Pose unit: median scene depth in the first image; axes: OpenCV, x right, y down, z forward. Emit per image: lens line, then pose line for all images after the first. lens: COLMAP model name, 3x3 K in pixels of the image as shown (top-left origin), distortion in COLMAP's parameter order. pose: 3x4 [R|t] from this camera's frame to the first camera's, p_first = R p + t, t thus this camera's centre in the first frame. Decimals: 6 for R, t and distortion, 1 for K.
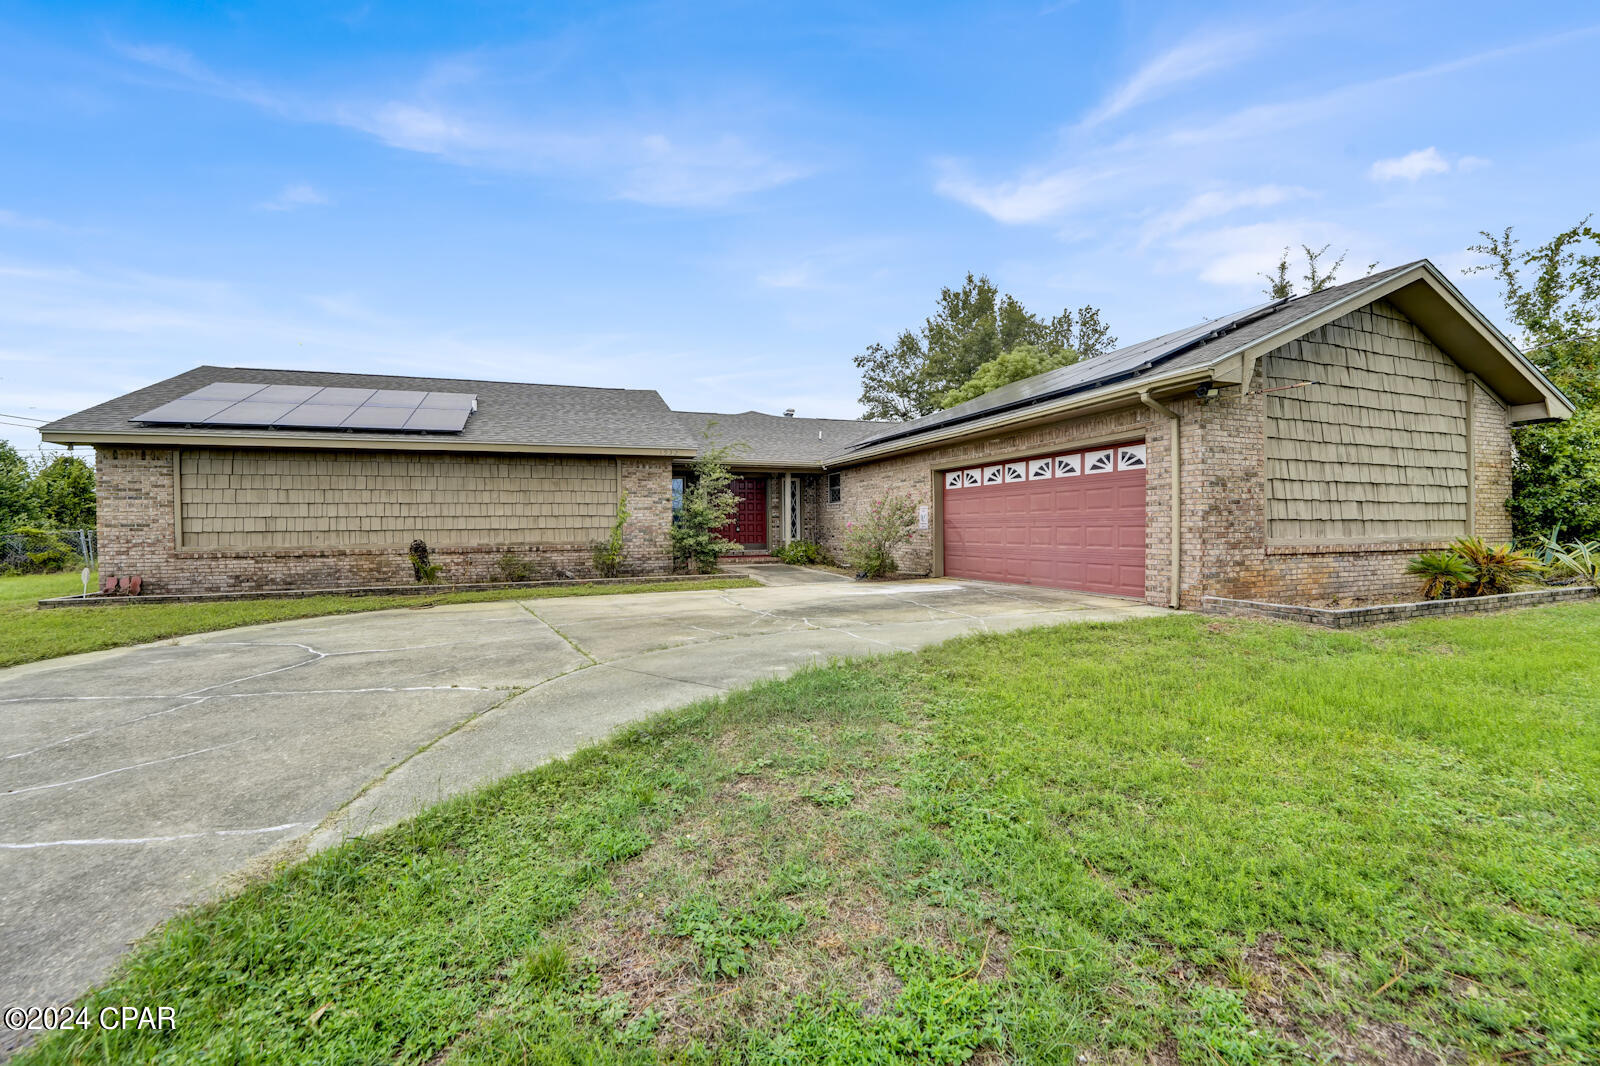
lens RADIAL K [[672.0, 0, 801.2], [0, 672.0, 532.5], [0, 0, 1]] dist [-0.027801, 0.002268]
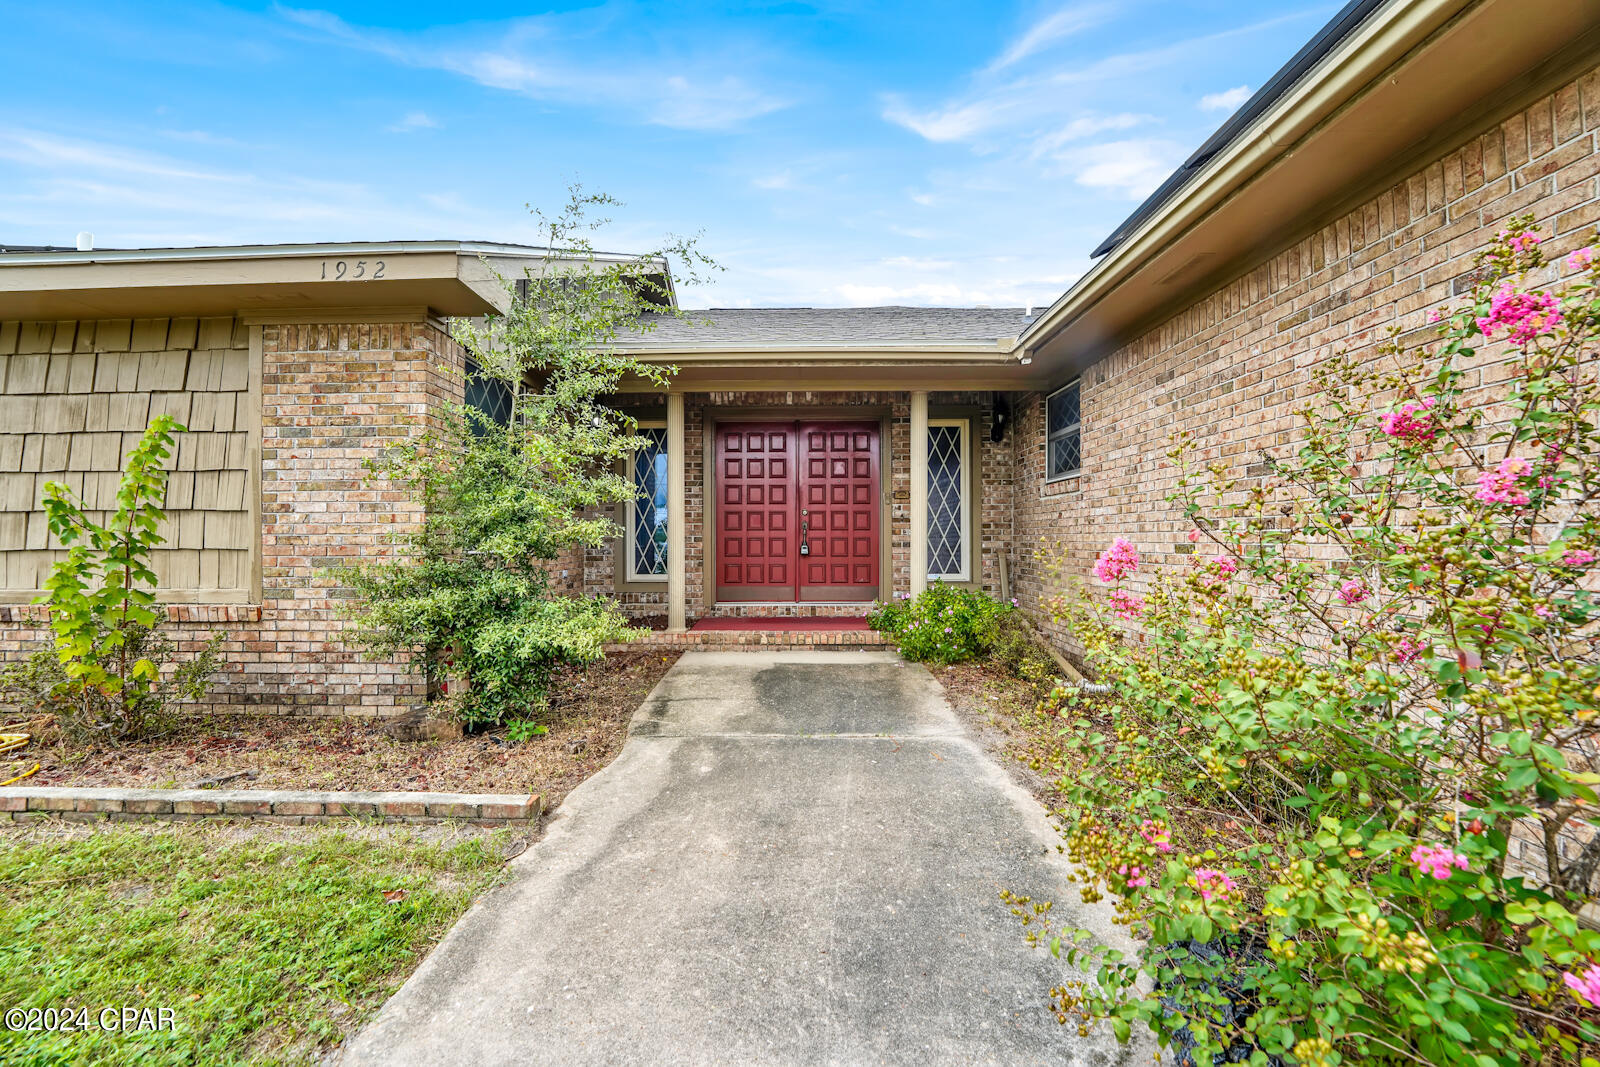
lens RADIAL K [[672.0, 0, 791.2], [0, 672.0, 540.6], [0, 0, 1]] dist [-0.027801, 0.002268]
pose [[0.929493, 0.008090, -0.368752, 0.047592], [-0.008715, 0.999962, -0.000029, -0.010747], [0.368738, 0.003241, 0.929528, 0.644111]]
